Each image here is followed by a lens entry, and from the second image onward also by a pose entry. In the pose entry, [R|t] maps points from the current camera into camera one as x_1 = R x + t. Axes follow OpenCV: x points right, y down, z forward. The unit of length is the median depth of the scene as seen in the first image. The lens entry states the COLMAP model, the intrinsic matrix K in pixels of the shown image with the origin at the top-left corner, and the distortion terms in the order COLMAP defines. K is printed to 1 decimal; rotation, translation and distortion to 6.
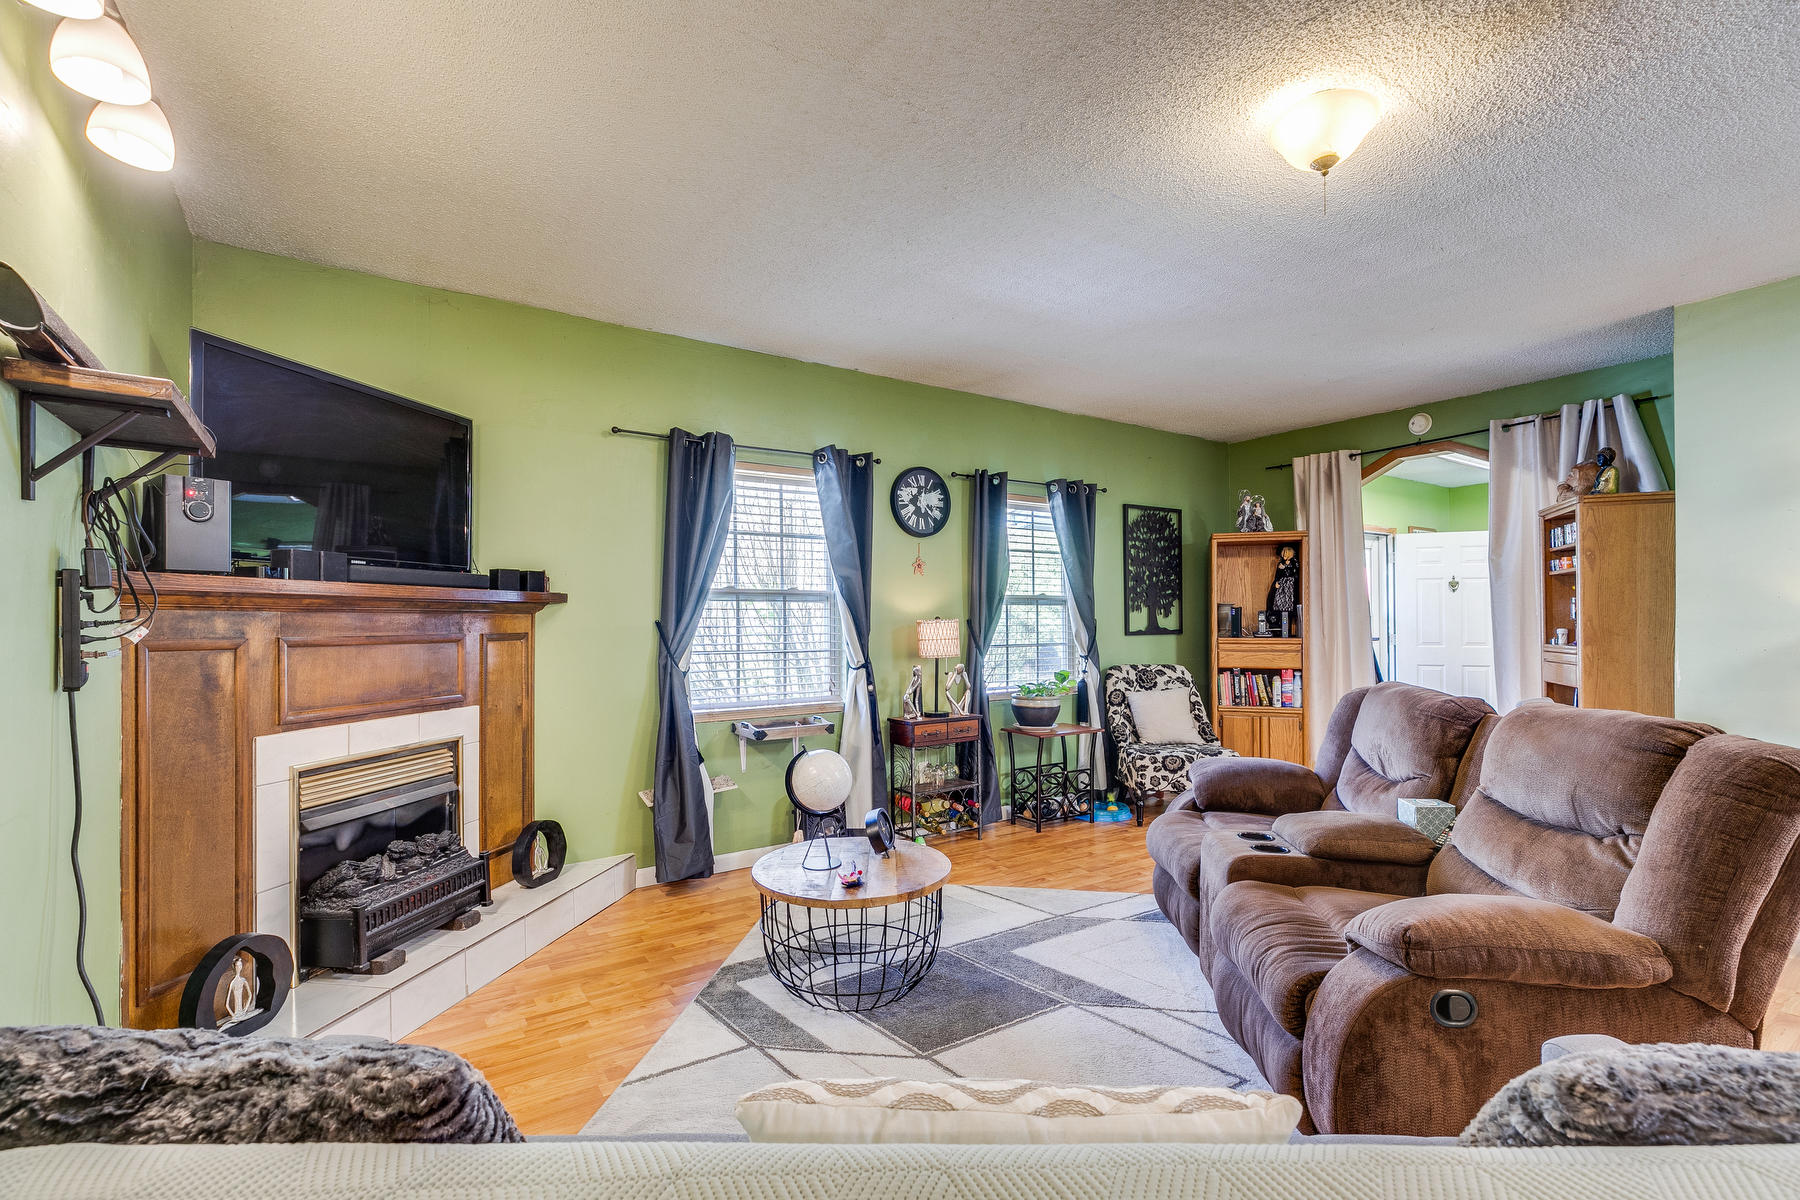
lens RADIAL K [[809.8, 0, 900.4], [0, 809.8, 605.3], [0, 0, 1]] dist [0.003890, -0.000291]
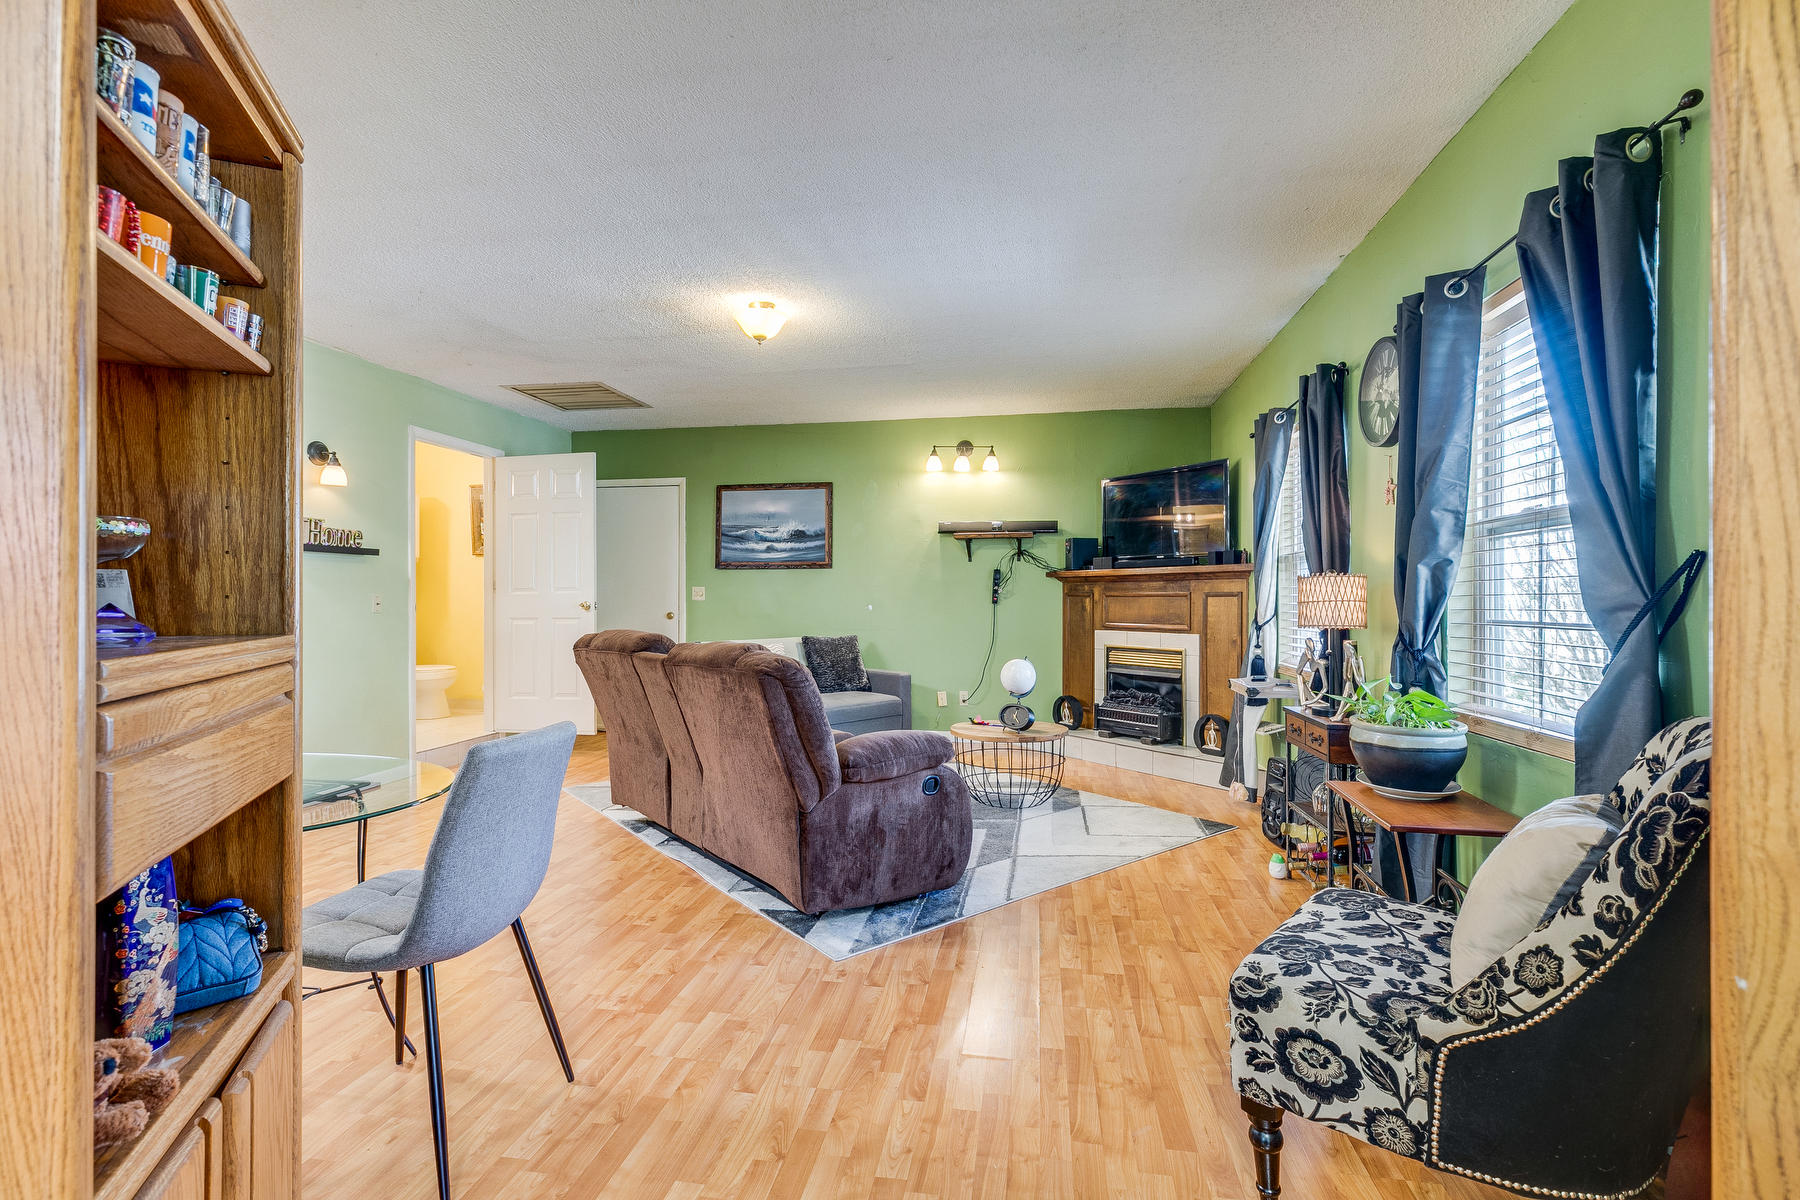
lens RADIAL K [[809.8, 0, 901.0], [0, 809.8, 609.9], [0, 0, 1]] dist [0.003890, -0.000291]
pose [[-0.695274, 0.016947, -0.718544, 1.008925], [0.020474, 0.999783, 0.003769, 0.047238], [0.718453, -0.012091, -0.695471, 1.545546]]
